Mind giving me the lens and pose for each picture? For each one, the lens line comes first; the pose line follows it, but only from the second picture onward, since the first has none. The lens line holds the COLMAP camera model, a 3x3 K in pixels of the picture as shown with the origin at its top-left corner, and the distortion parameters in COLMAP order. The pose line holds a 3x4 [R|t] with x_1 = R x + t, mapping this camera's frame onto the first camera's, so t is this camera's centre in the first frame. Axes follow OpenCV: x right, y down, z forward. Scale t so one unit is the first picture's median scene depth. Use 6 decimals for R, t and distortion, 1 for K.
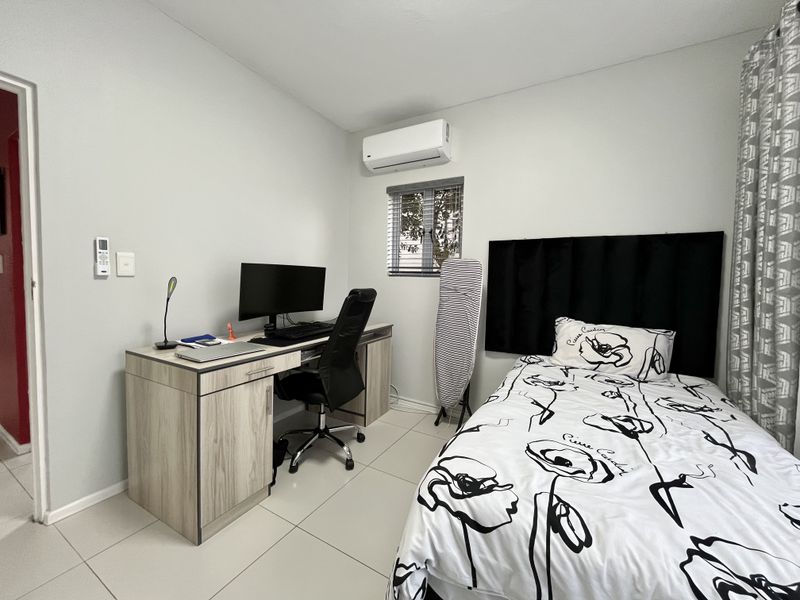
lens RADIAL K [[323.1, 0, 397.8], [0, 323.1, 296.8], [0, 0, 1]] dist [-0.001871, -0.000143]
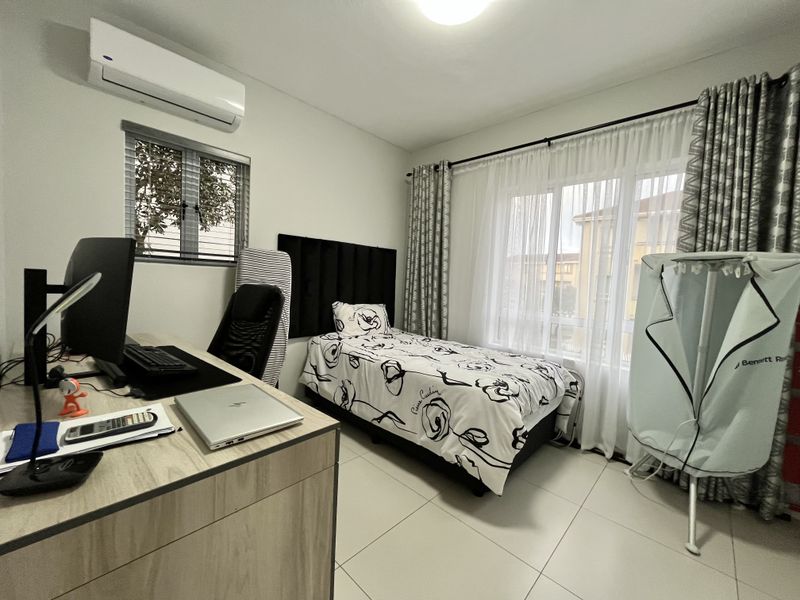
lens RADIAL K [[323.1, 0, 397.8], [0, 323.1, 296.8], [0, 0, 1]] dist [-0.001871, -0.000143]
pose [[0.247369, -0.064984, 0.966740, -0.841343], [0.009500, 0.997863, 0.064645, -0.047695], [-0.968875, -0.006807, 0.247458, 0.509314]]
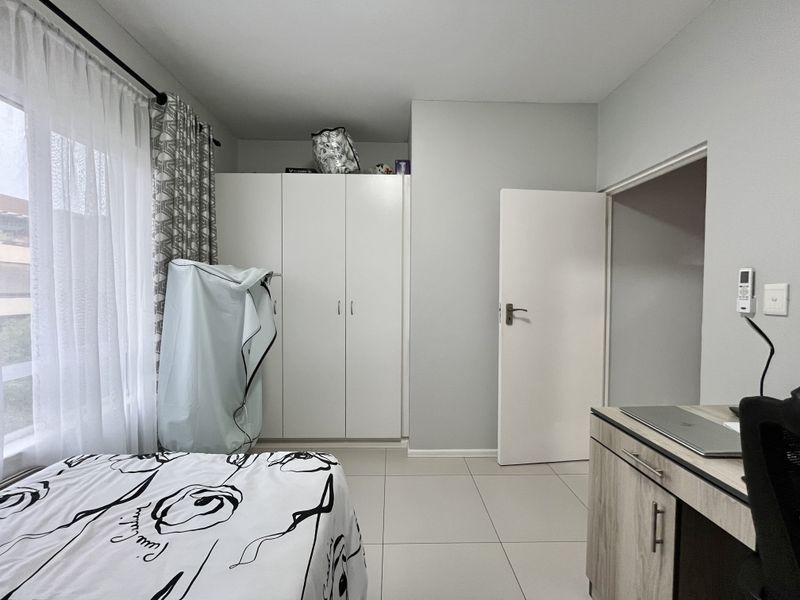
lens RADIAL K [[323.1, 0, 397.8], [0, 323.1, 296.8], [0, 0, 1]] dist [-0.001871, -0.000143]
pose [[-0.857645, -0.017727, -0.513936, 0.264038], [-0.055093, 0.996821, 0.057554, -0.088757], [0.511282, 0.077675, -0.855896, 1.042499]]
